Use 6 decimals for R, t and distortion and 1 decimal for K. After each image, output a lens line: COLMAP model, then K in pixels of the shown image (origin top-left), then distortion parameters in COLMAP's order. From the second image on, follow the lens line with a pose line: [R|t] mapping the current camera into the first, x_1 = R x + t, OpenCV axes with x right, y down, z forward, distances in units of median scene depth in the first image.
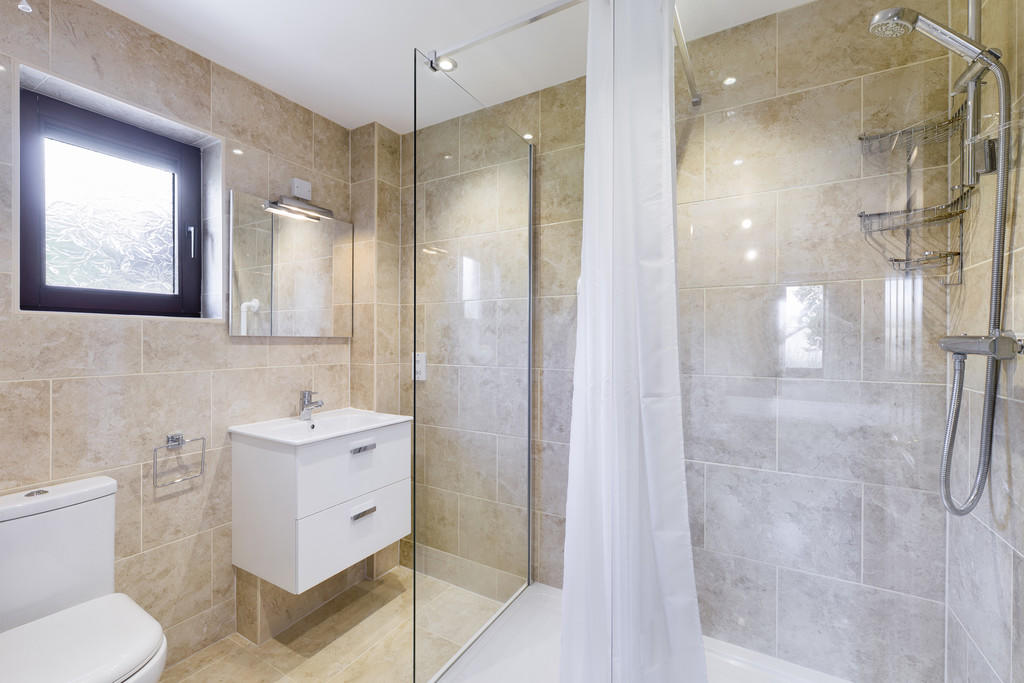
lens RADIAL K [[428.3, 0, 514.4], [0, 428.3, 341.0], [0, 0, 1]] dist [-0.004536, -0.000913]
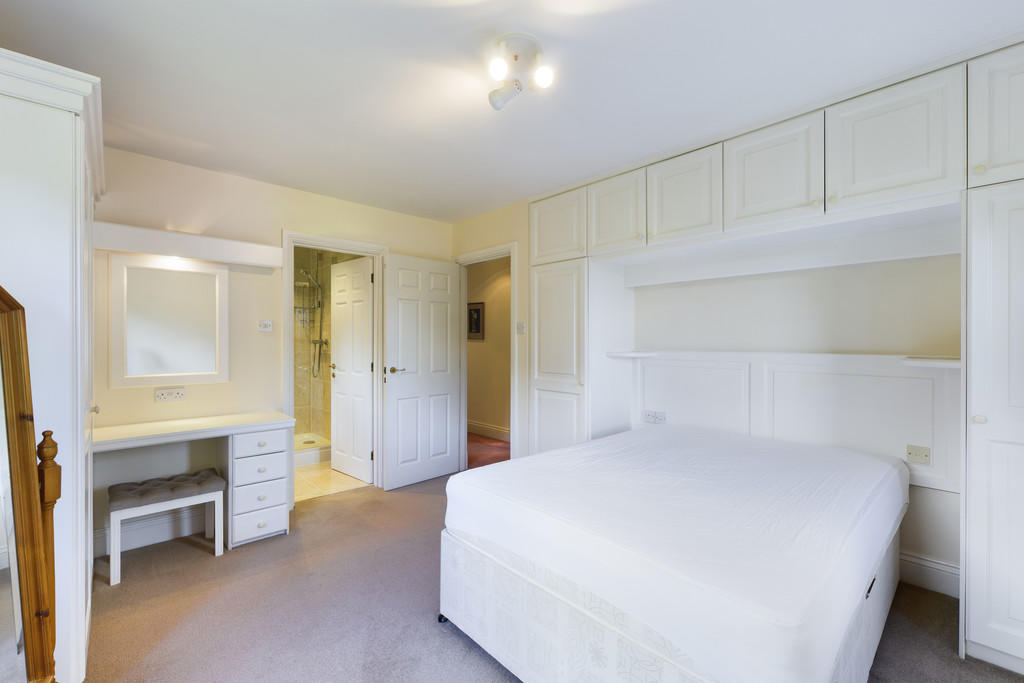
lens RADIAL K [[428.3, 0, 513.2], [0, 428.3, 343.2], [0, 0, 1]] dist [-0.004536, -0.000913]
pose [[0.296283, -0.004774, 0.955088, -2.907025], [0.004205, 0.999984, 0.003694, 0.012904], [-0.955091, 0.002922, 0.296298, -2.573161]]
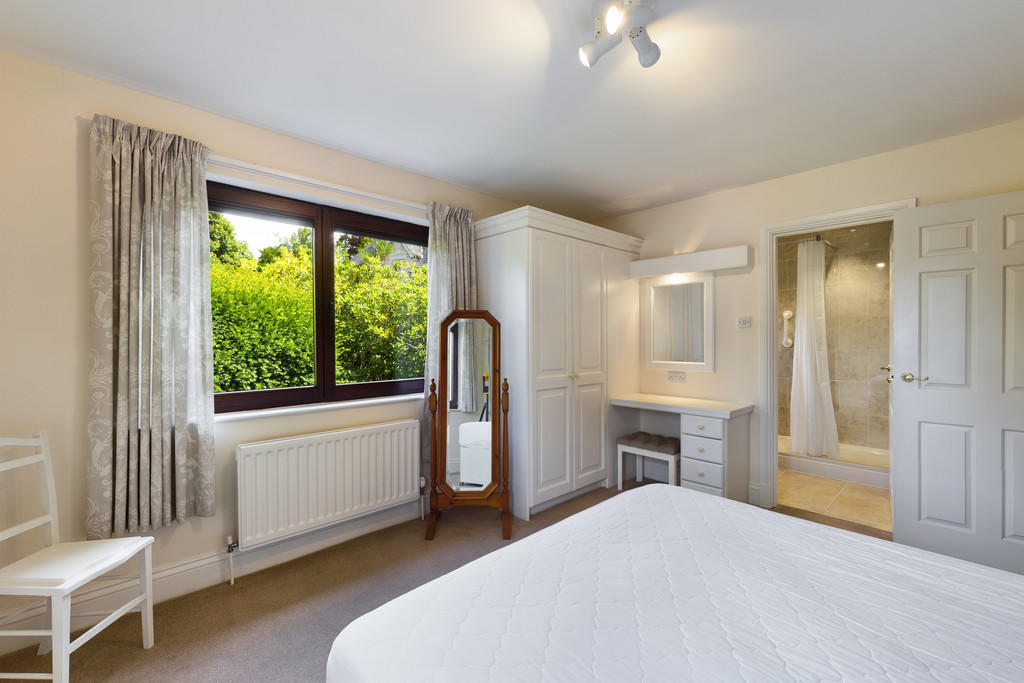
lens RADIAL K [[428.3, 0, 508.0], [0, 428.3, 340.6], [0, 0, 1]] dist [-0.004536, -0.000913]
pose [[0.957823, -0.004588, -0.287322, -1.285377], [0.004729, 0.999989, -0.000206, 0.023936], [0.287320, -0.001161, 0.957834, -3.582710]]
